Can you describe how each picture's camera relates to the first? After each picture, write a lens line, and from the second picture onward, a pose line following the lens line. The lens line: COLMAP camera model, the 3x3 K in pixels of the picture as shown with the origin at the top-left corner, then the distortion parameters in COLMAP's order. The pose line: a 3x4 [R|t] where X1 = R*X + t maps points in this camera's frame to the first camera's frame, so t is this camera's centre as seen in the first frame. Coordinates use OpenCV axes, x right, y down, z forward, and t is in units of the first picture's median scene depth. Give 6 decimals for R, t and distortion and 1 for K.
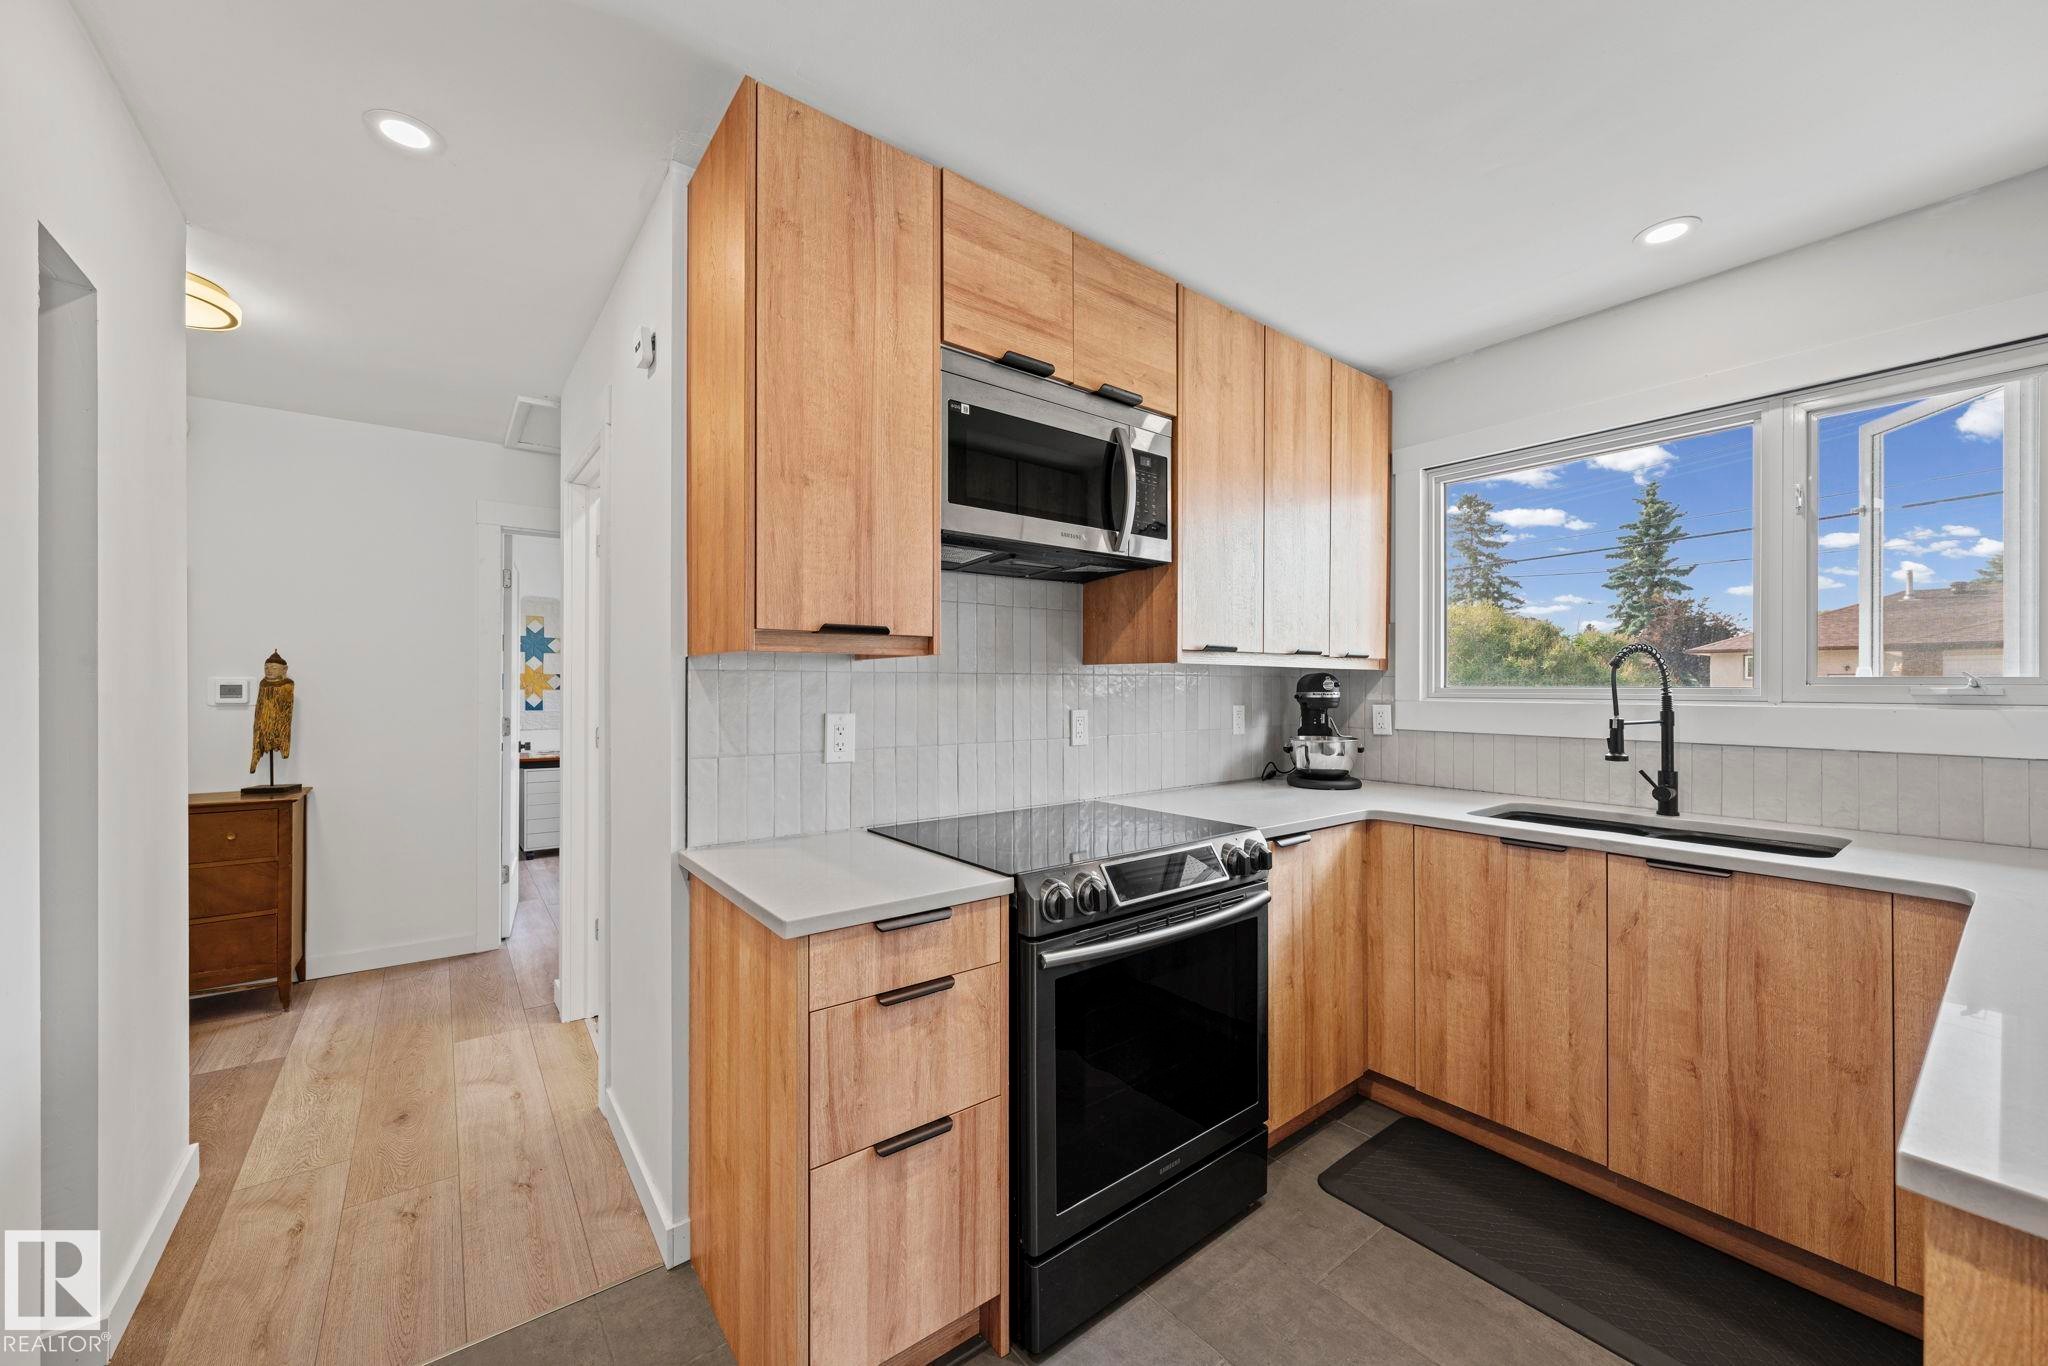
lens RADIAL K [[751.1, 0, 1017.2], [0, 751.1, 696.4], [0, 0, 1]] dist [0.000694, -0.002960]
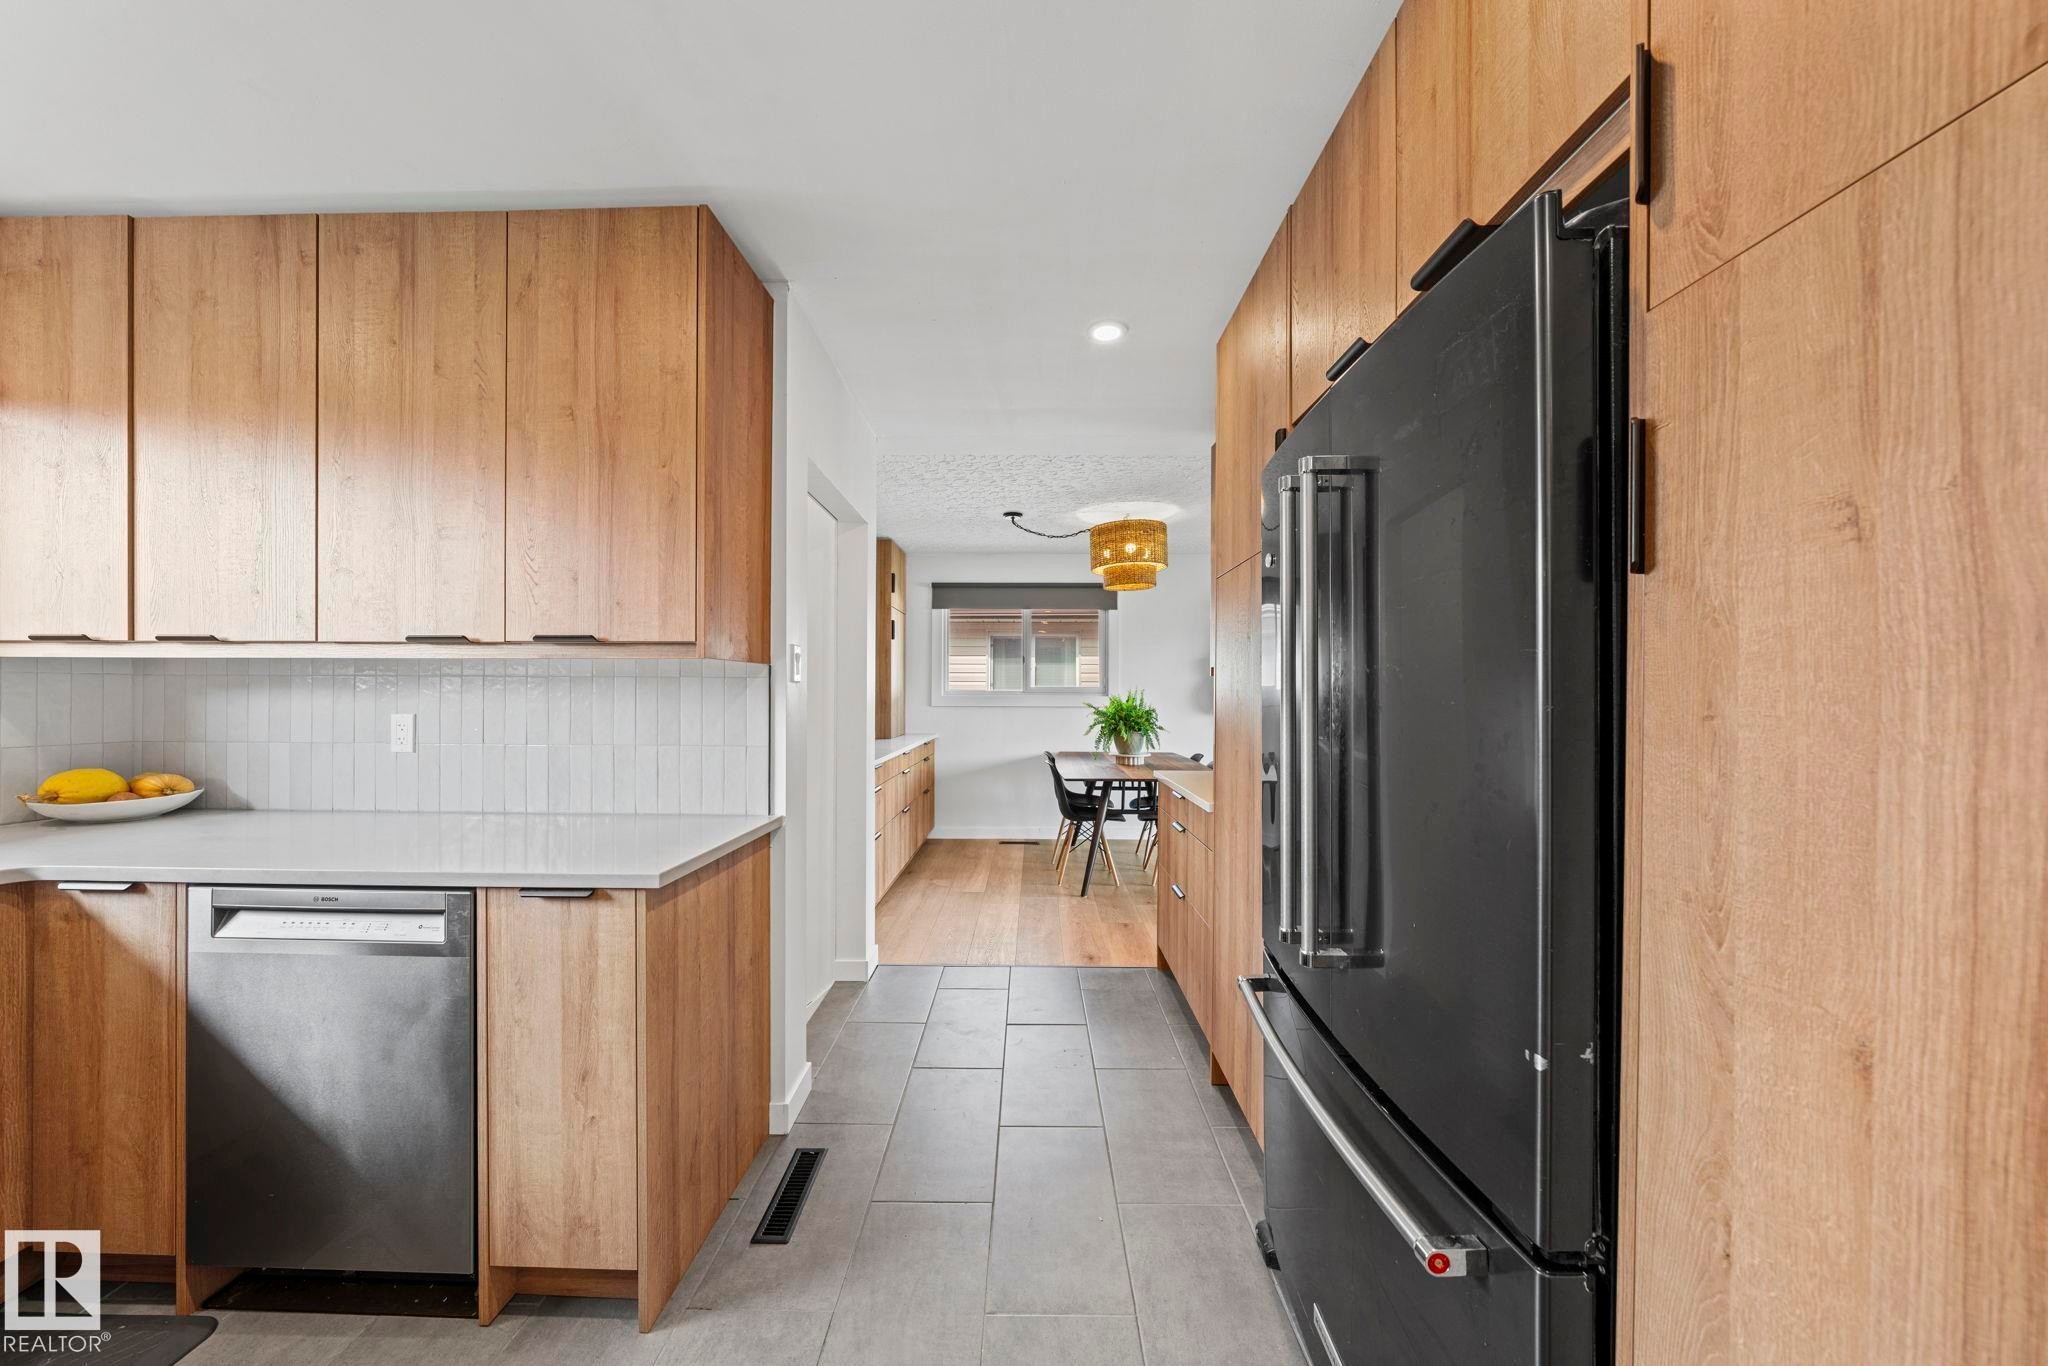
lens RADIAL K [[697.9, 0, 1010.9], [0, 697.9, 682.4], [0, 0, 1]] dist [-0.000571, -0.000035]
pose [[-0.768408, 0.004862, 0.639942, -0.345609], [0.003742, 0.999988, -0.003103, -0.005170], [-0.639949, 0.000010, -0.768417, 0.577893]]
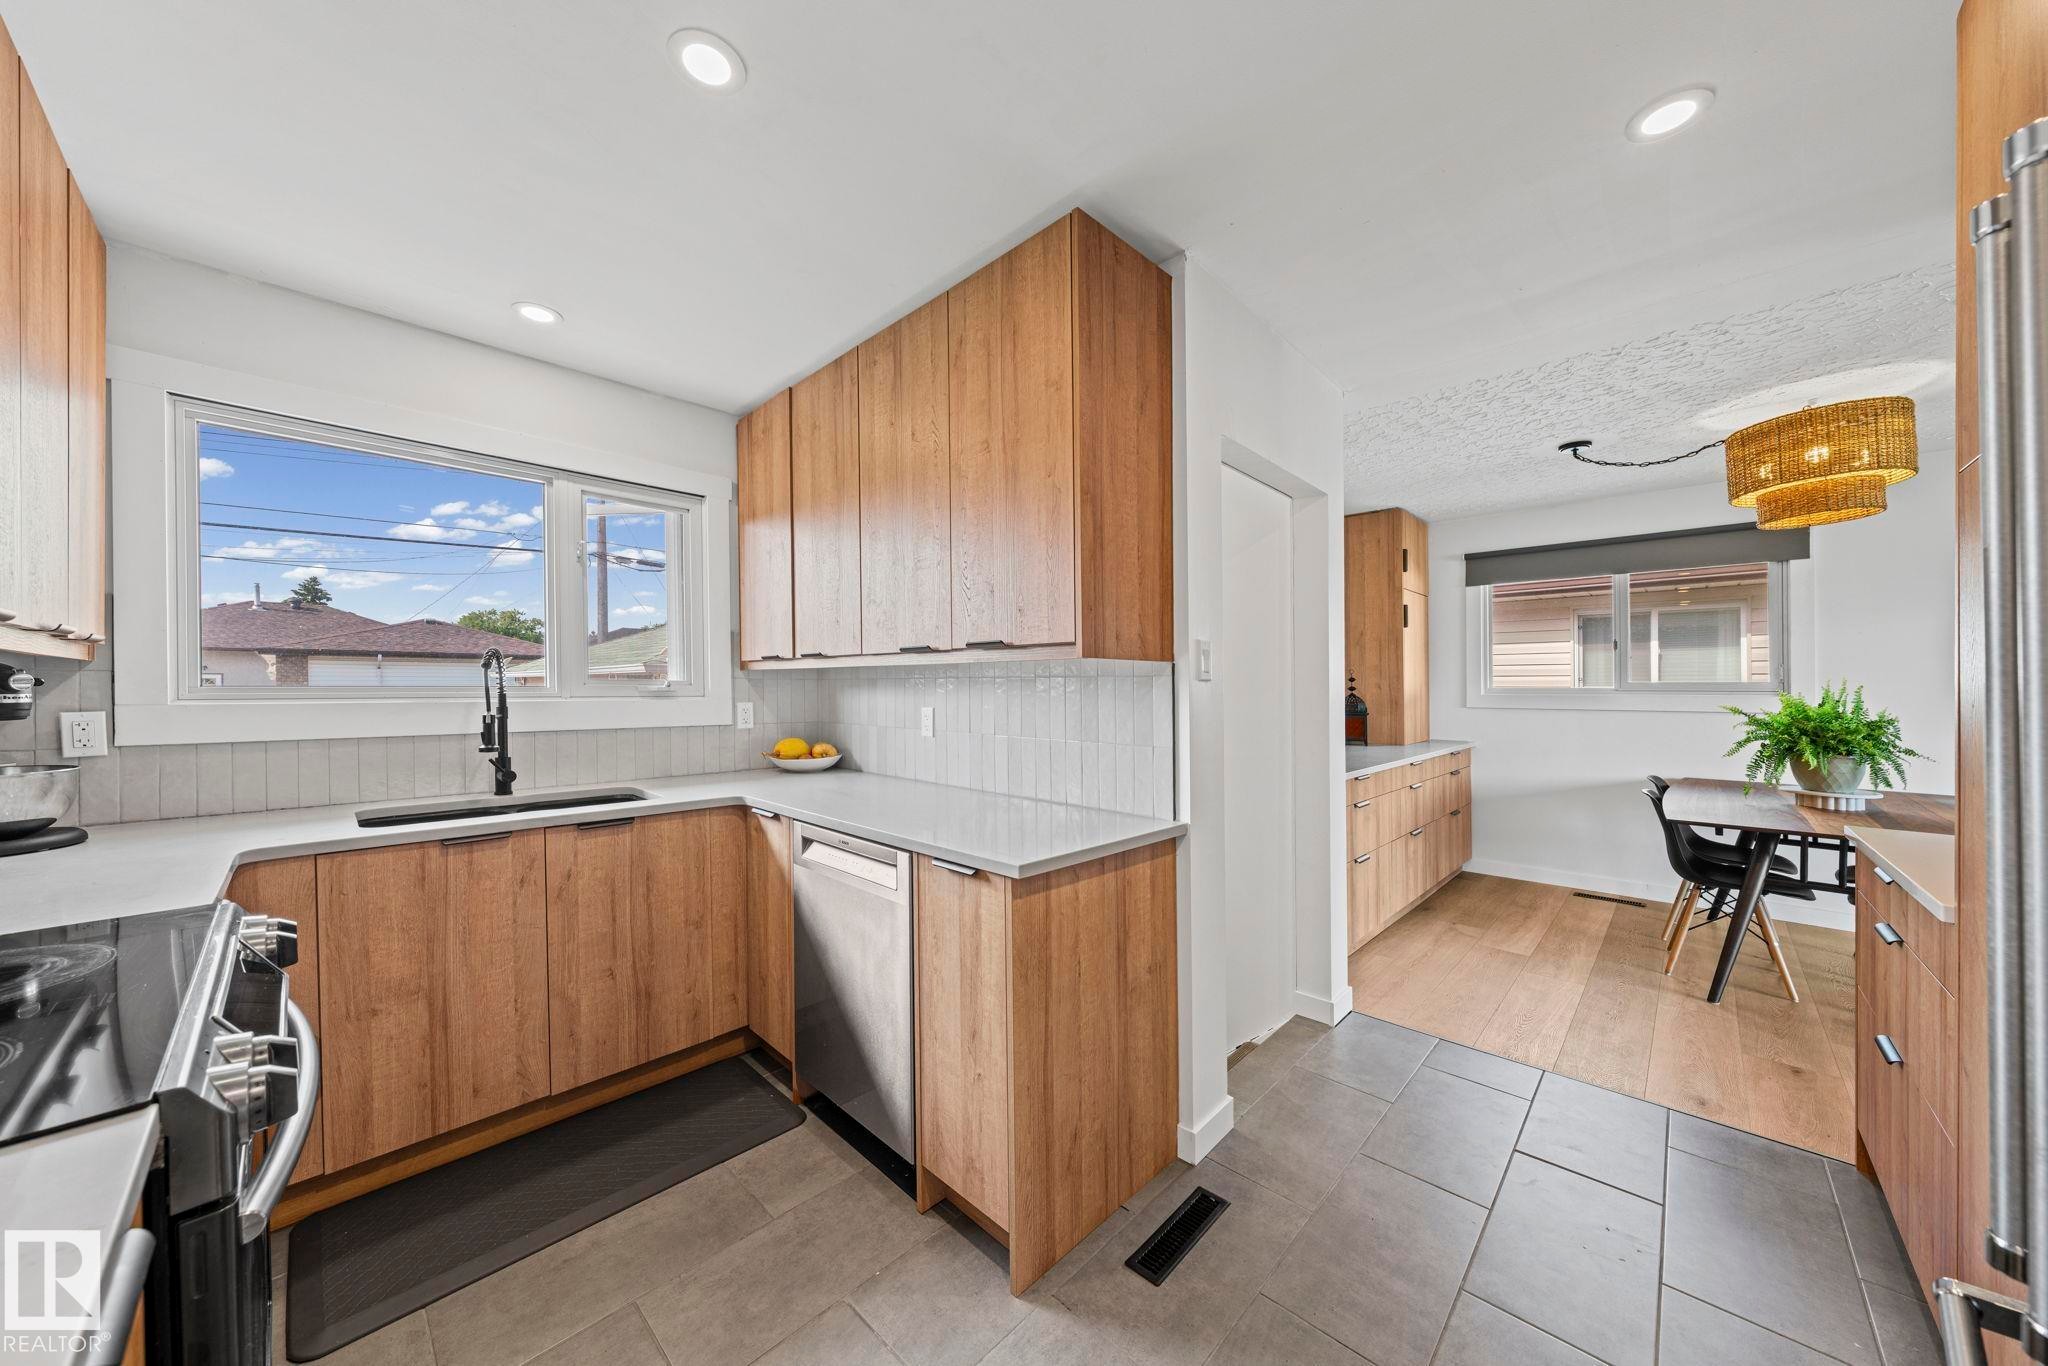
lens RADIAL K [[697.9, 0, 1010.9], [0, 697.9, 682.4], [0, 0, 1]] dist [-0.000571, -0.000035]
pose [[-0.131487, 0.005874, 0.991301, -0.351949], [0.010404, 0.999936, -0.004545, -0.005818], [-0.991263, 0.009716, -0.131539, 0.375180]]
